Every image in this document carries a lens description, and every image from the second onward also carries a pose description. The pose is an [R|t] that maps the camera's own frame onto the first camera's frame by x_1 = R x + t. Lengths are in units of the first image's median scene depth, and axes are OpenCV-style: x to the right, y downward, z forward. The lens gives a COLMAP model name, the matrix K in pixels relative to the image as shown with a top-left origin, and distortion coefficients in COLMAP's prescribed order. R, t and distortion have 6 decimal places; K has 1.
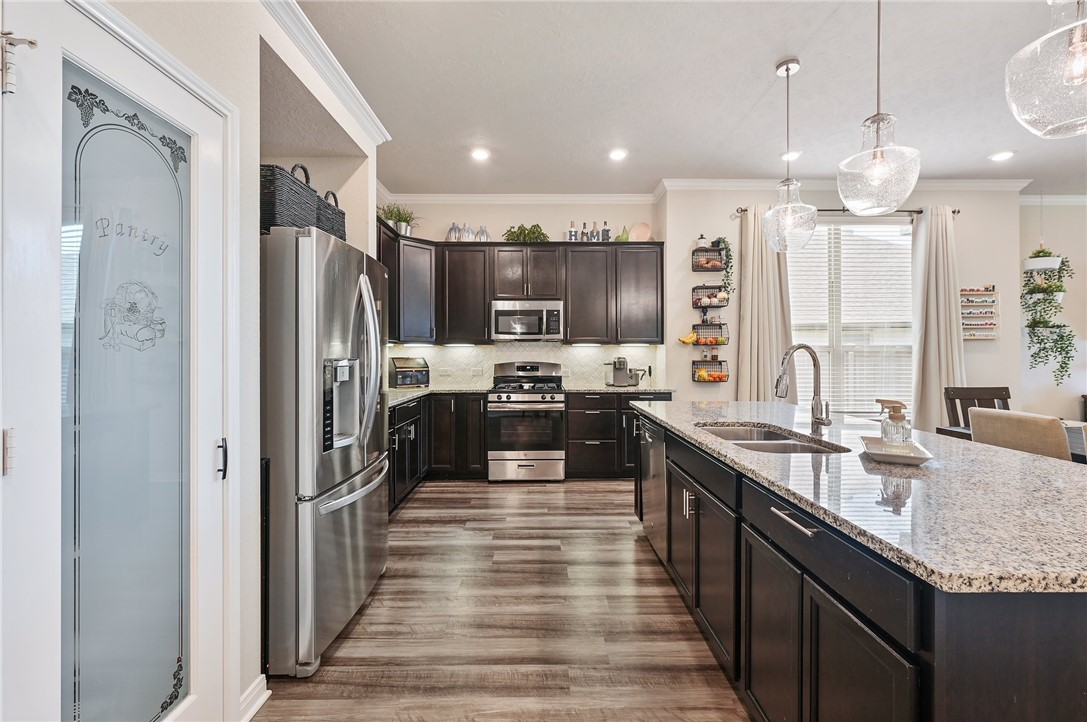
lens RADIAL K [[453.5, 0, 545.7], [0, 453.5, 351.1], [0, 0, 1]] dist [-0.000429, -0.000167]
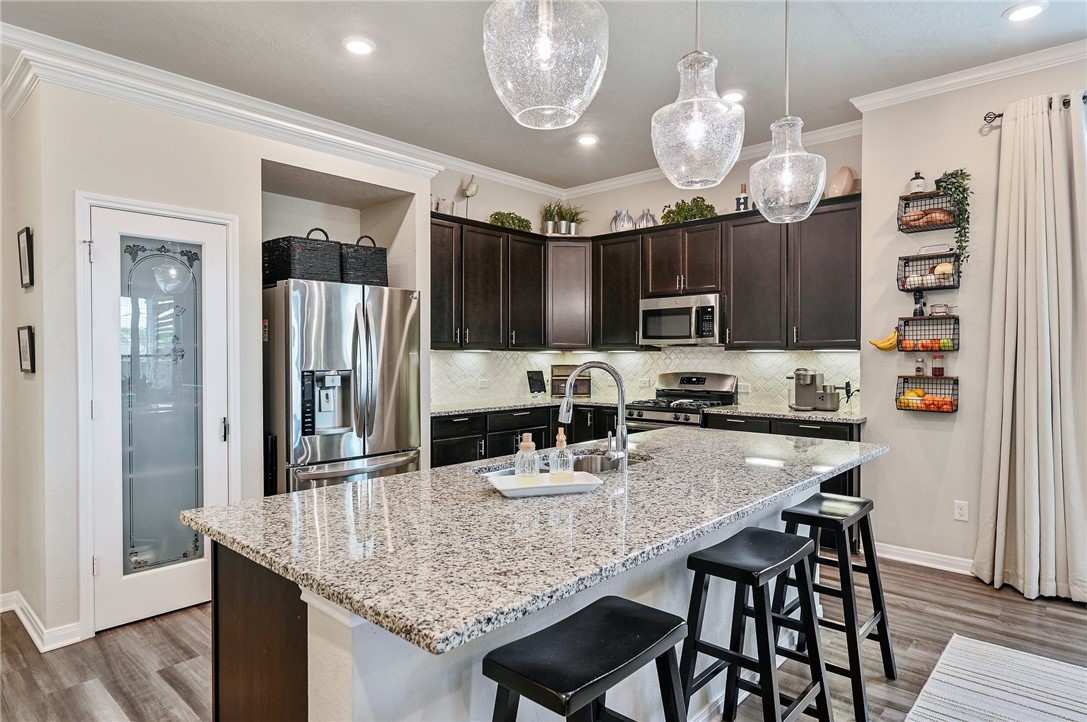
lens RADIAL K [[623.1, 0, 549.8], [0, 623.1, 359.3], [0, 0, 1]] dist [-0.000385, -0.001435]
pose [[0.739443, 0.005609, -0.673195, 0.546138], [0.004076, 0.999910, 0.012807, -0.015125], [0.673206, -0.012214, 0.739354, 0.032010]]
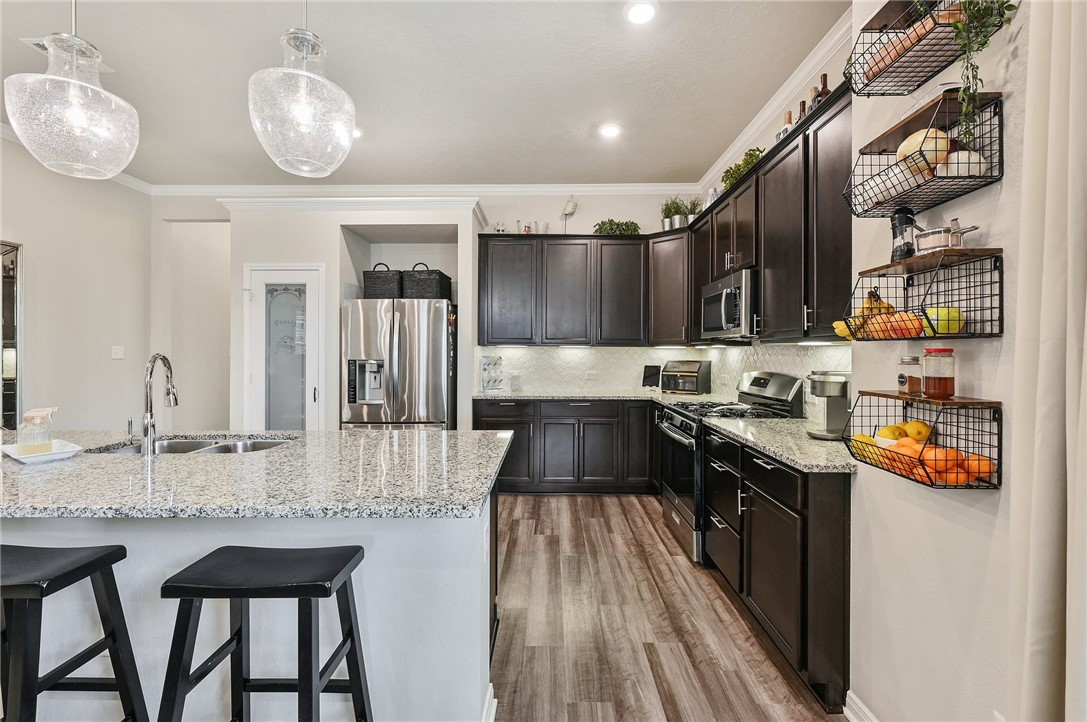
lens RADIAL K [[453.5, 0, 545.7], [0, 453.5, 351.1], [0, 0, 1]] dist [-0.000429, -0.000167]
pose [[-0.023401, 0.000493, -0.999726, 0.635134], [0.004510, 0.999990, 0.000387, -0.007232], [0.999716, -0.004500, -0.023403, 0.774383]]
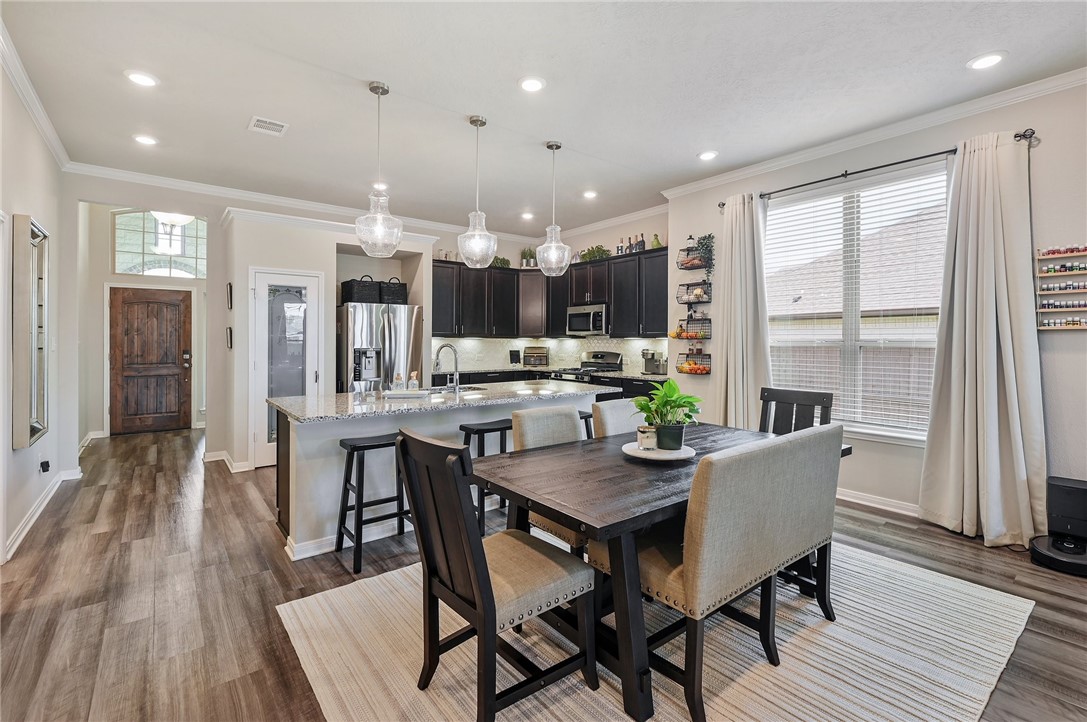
lens RADIAL K [[481.0, 0, 546.3], [0, 481.0, 338.4], [0, 0, 1]] dist [-0.001851, -0.000165]
pose [[0.620908, -0.001358, -0.783882, 1.019026], [0.002943, 0.999995, 0.000599, -0.016293], [0.783878, -0.002679, 0.620909, 0.030588]]
